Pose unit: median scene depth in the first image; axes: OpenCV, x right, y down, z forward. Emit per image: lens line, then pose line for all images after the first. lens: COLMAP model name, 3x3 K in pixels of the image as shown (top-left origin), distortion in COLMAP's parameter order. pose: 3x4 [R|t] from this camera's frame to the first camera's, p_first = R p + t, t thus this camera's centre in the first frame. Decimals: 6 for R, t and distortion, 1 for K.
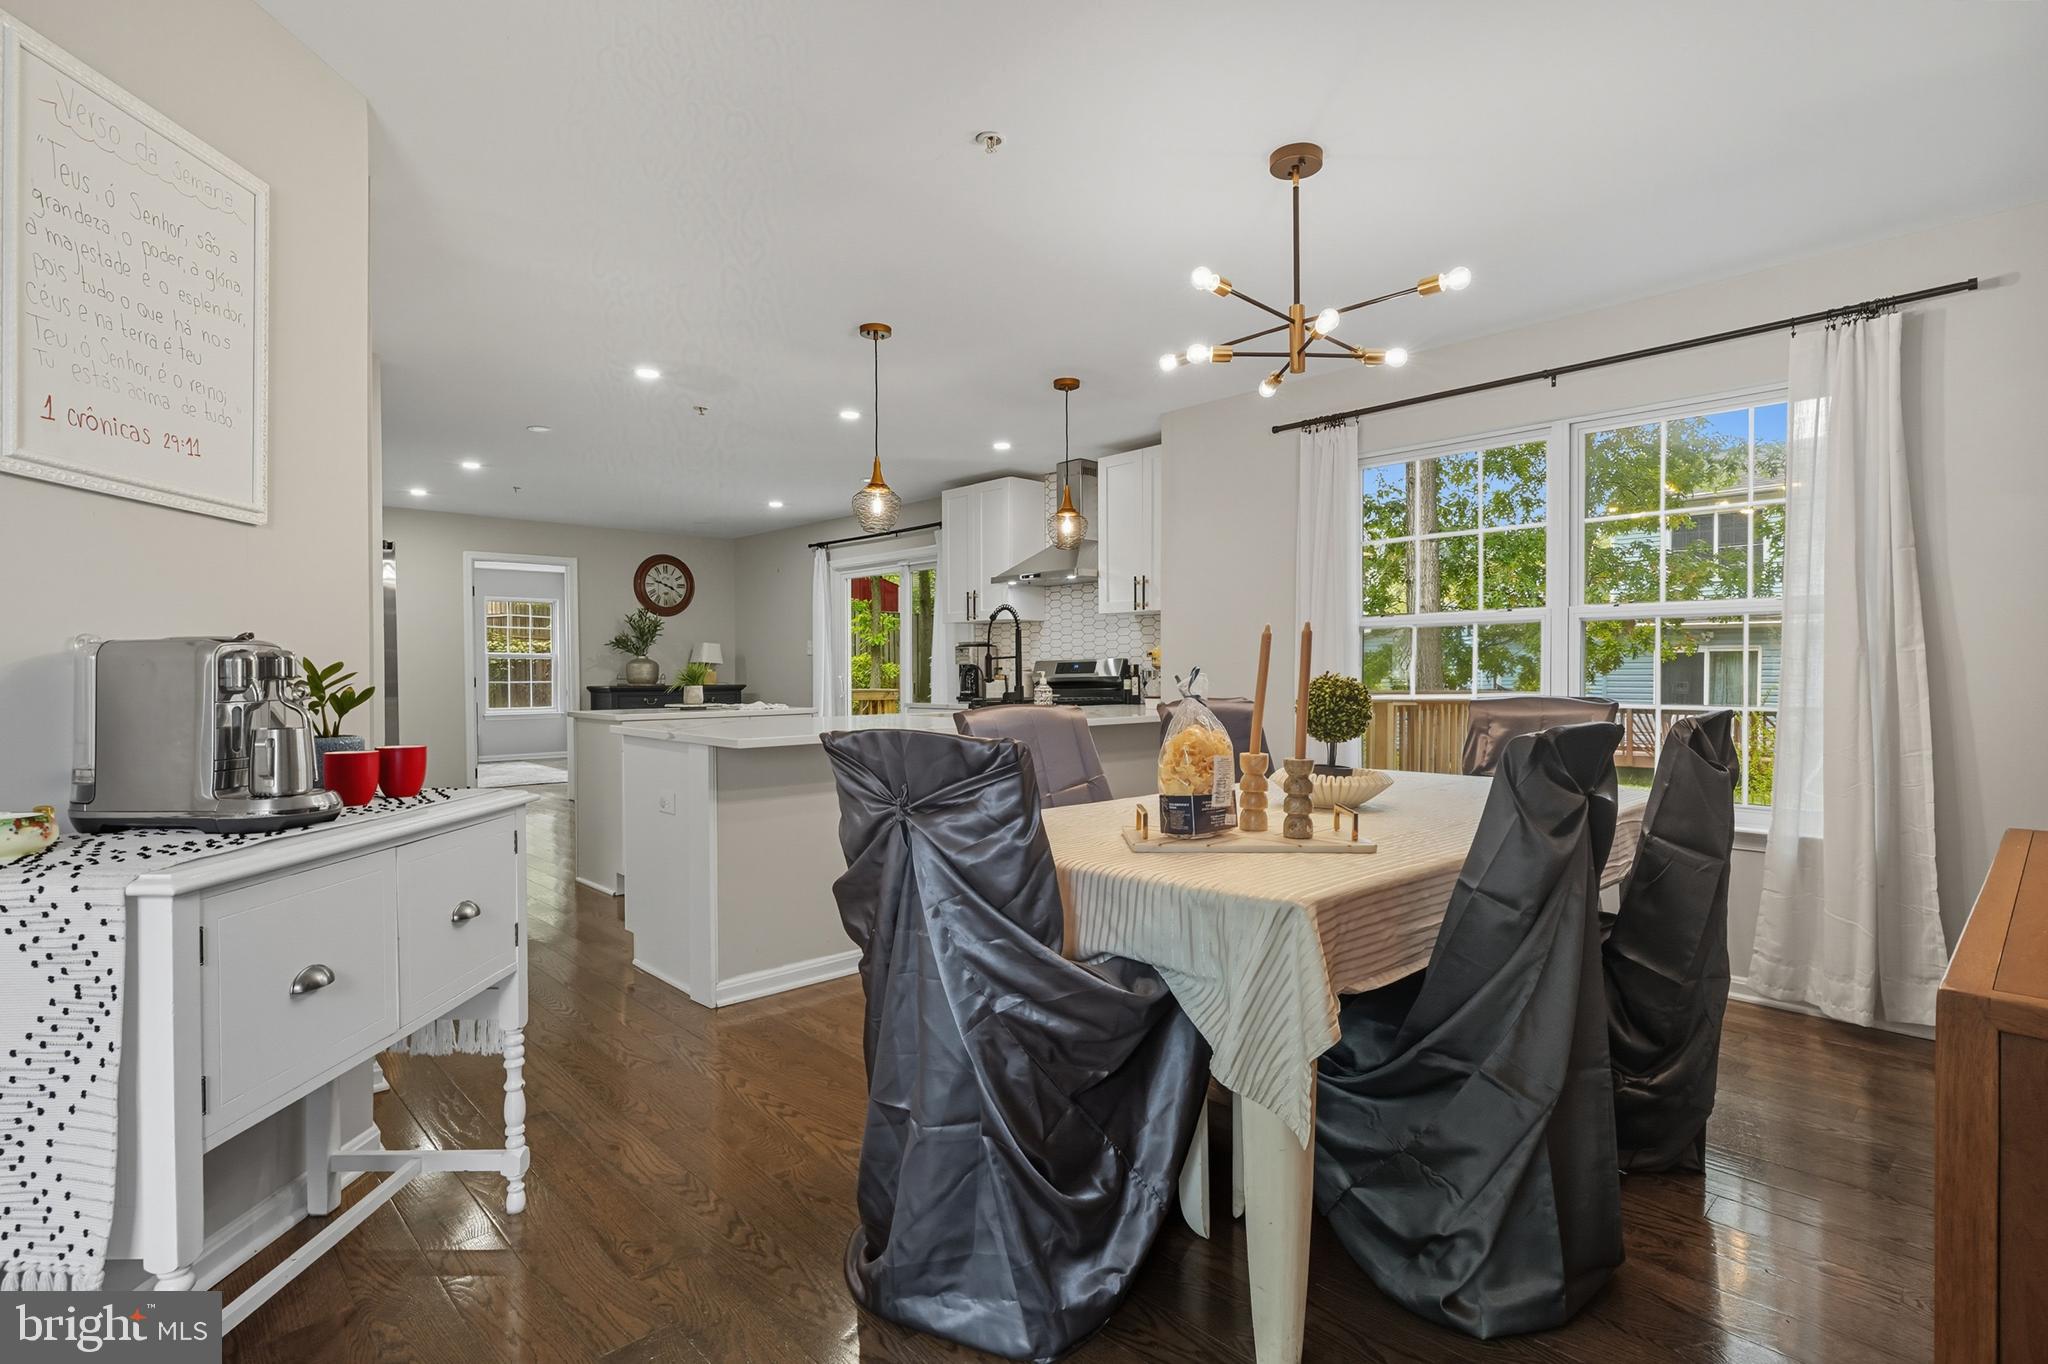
lens RADIAL K [[1004.4, 0, 1006.7], [0, 1004.4, 683.8], [0, 0, 1]] dist [-0.008295, 0.000365]
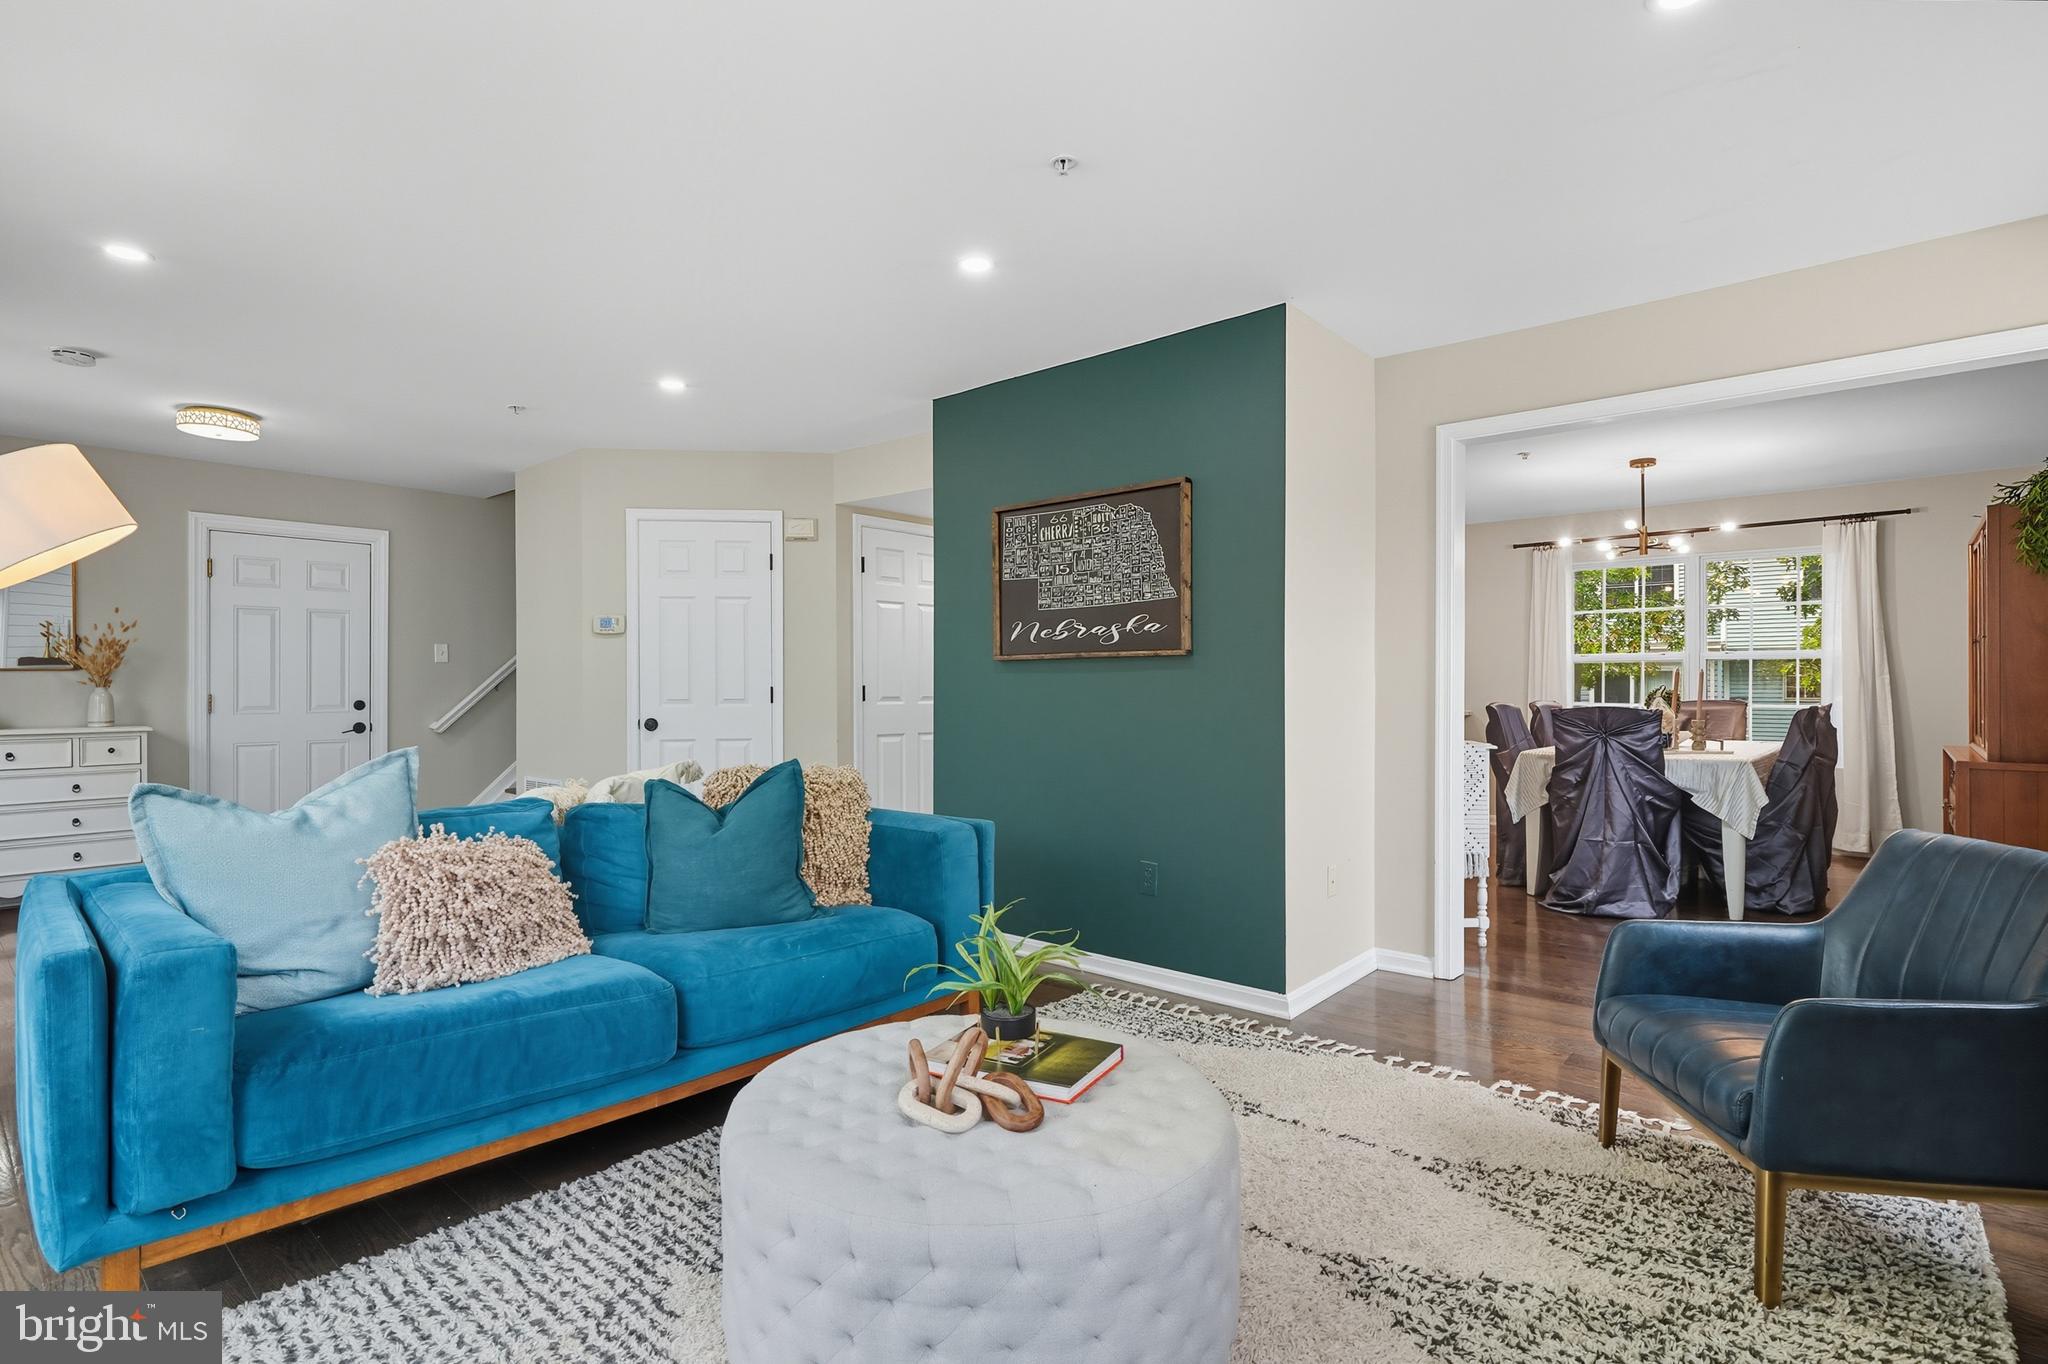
lens RADIAL K [[1004.4, 0, 1023.0], [0, 1004.4, 689.0], [0, 0, 1]] dist [-0.008295, 0.000365]
pose [[0.995116, -0.000311, 0.098711, -1.186312], [0.001560, 0.999920, -0.012575, 0.015212], [-0.098700, 0.012667, 0.995037, -0.988219]]
